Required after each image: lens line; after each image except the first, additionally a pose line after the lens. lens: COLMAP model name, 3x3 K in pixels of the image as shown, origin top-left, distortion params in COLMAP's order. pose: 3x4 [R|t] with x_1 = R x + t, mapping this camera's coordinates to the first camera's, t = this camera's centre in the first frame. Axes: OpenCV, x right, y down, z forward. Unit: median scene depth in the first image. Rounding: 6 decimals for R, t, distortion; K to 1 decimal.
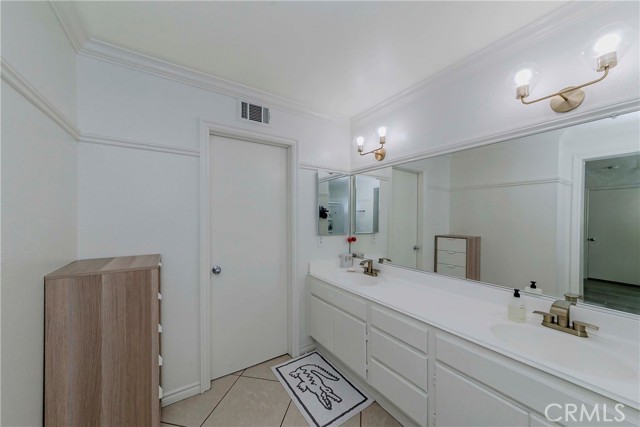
lens RADIAL K [[227.3, 0, 321.2], [0, 227.3, 215.9], [0, 0, 1]] dist [0.000212, -0.000449]
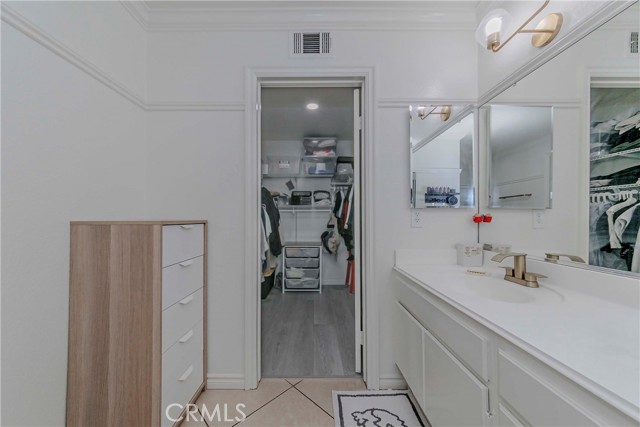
lens RADIAL K [[227.3, 0, 316.5], [0, 227.3, 216.5], [0, 0, 1]] dist [0.000212, -0.000449]
pose [[0.828910, -0.010289, -0.559288, 0.145725], [0.005795, 0.999935, -0.009806, 0.134486], [0.559353, 0.004888, 0.828915, 0.397388]]
